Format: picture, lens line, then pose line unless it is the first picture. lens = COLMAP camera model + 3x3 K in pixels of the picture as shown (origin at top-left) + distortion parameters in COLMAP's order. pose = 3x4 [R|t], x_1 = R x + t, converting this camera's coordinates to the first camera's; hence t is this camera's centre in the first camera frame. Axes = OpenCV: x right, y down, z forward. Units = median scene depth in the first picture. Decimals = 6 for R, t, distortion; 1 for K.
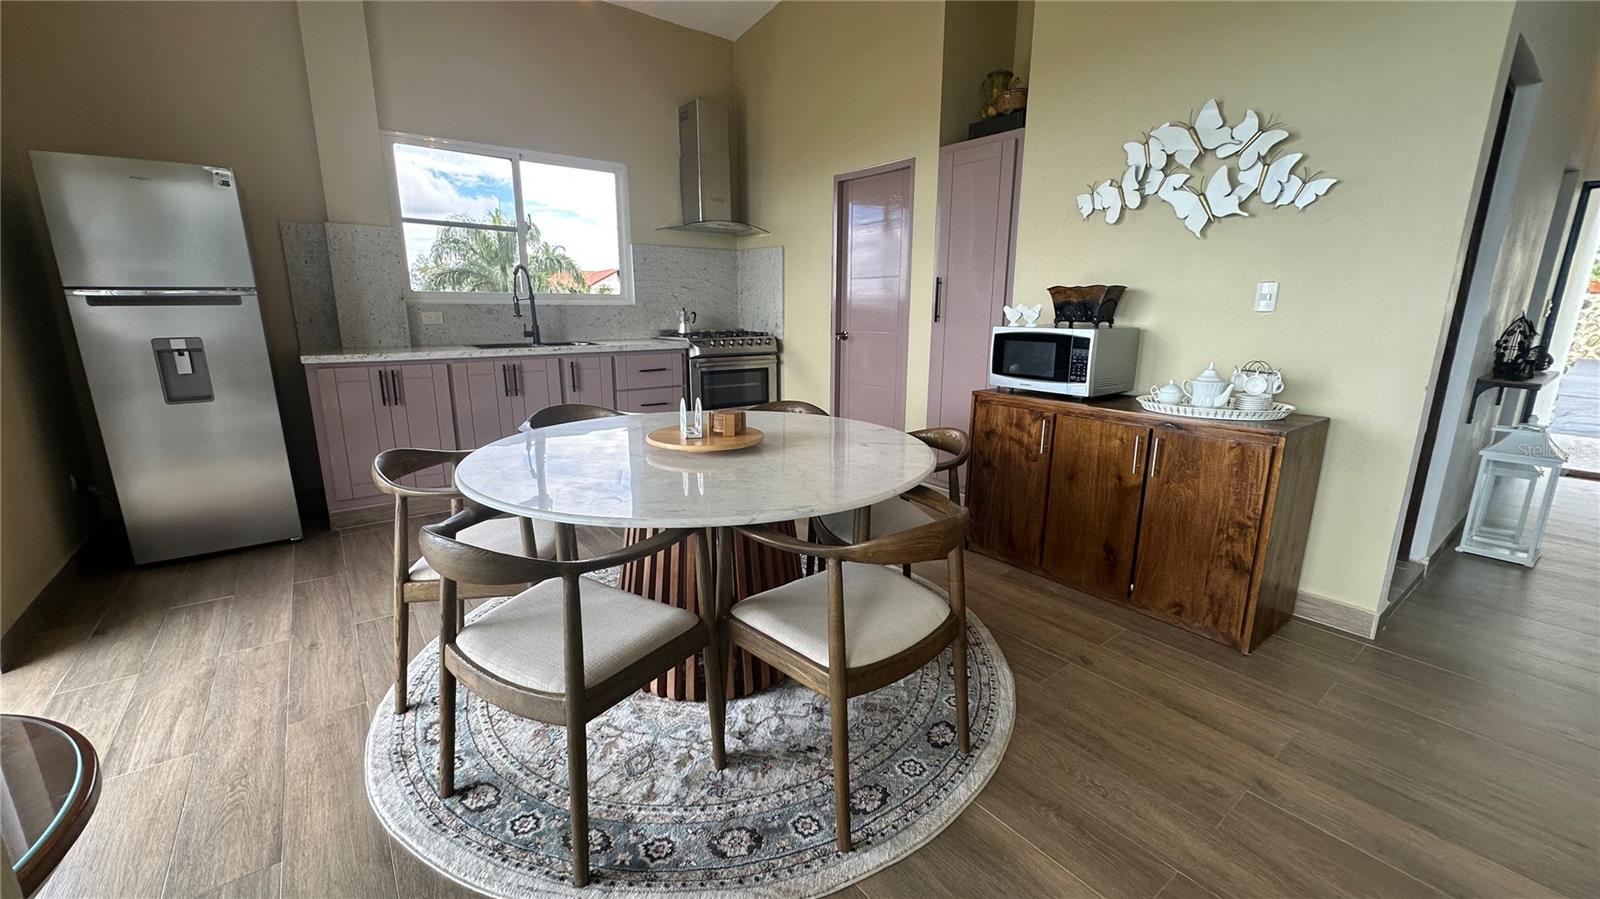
lens RADIAL K [[635.8, 0, 792.4], [0, 635.8, 454.6], [0, 0, 1]] dist [-0.008484, 0.000069]
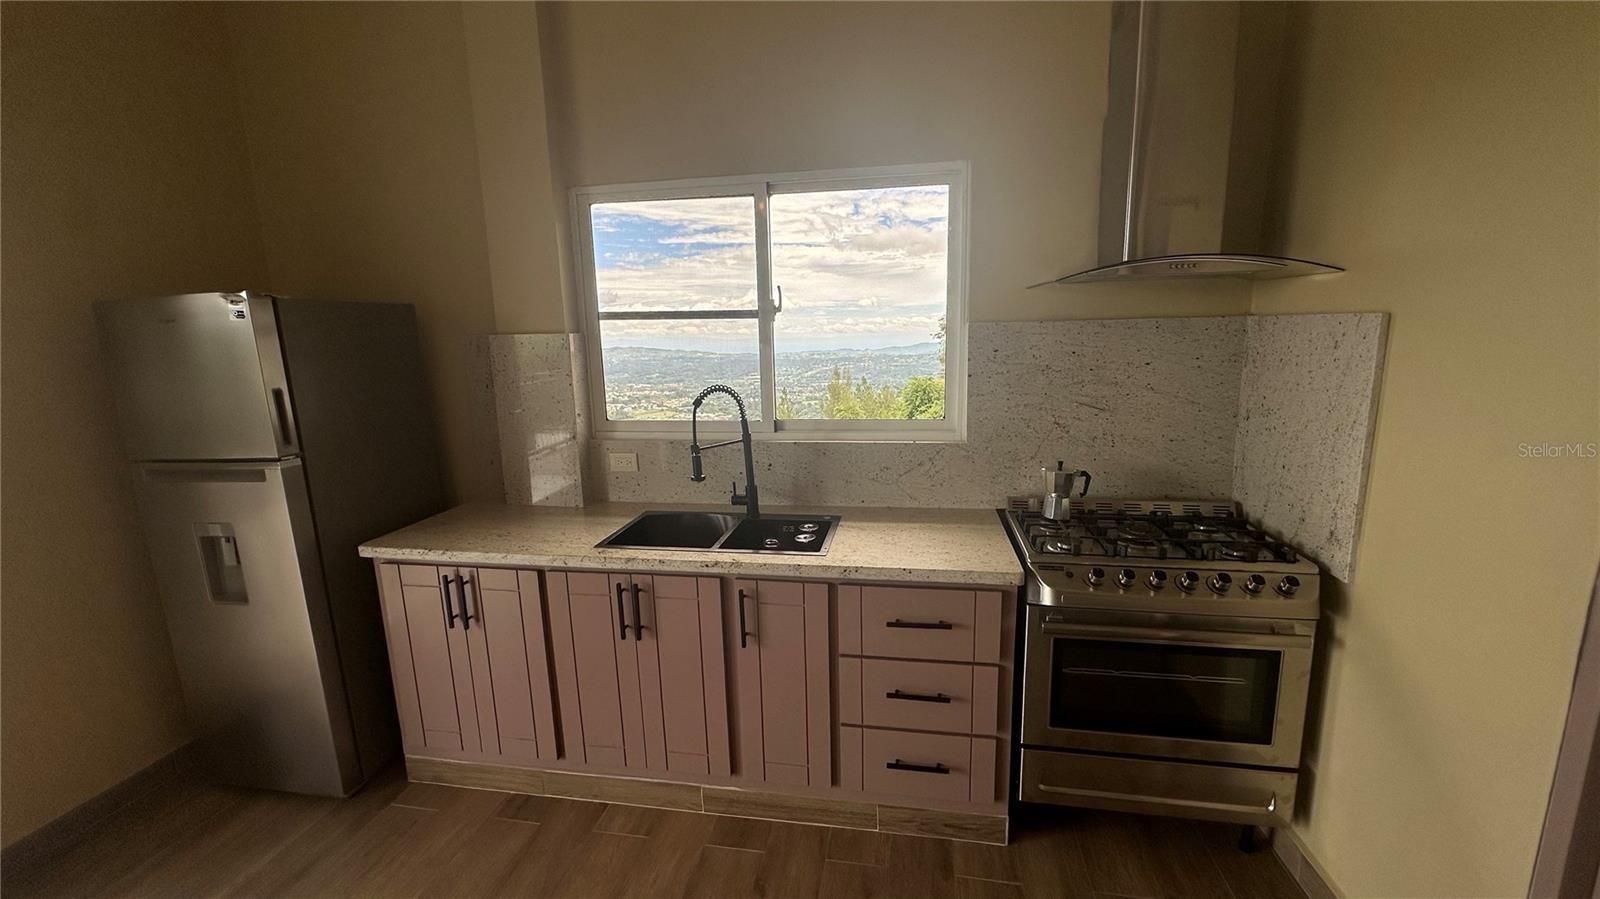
lens RADIAL K [[635.8, 0, 803.8], [0, 635.8, 447.9], [0, 0, 1]] dist [-0.008484, 0.000069]
pose [[0.683305, 0.113648, -0.721234, 0.021336], [-0.136354, 0.990296, 0.026862, -0.223955], [0.717288, 0.079988, 0.692171, 0.559484]]
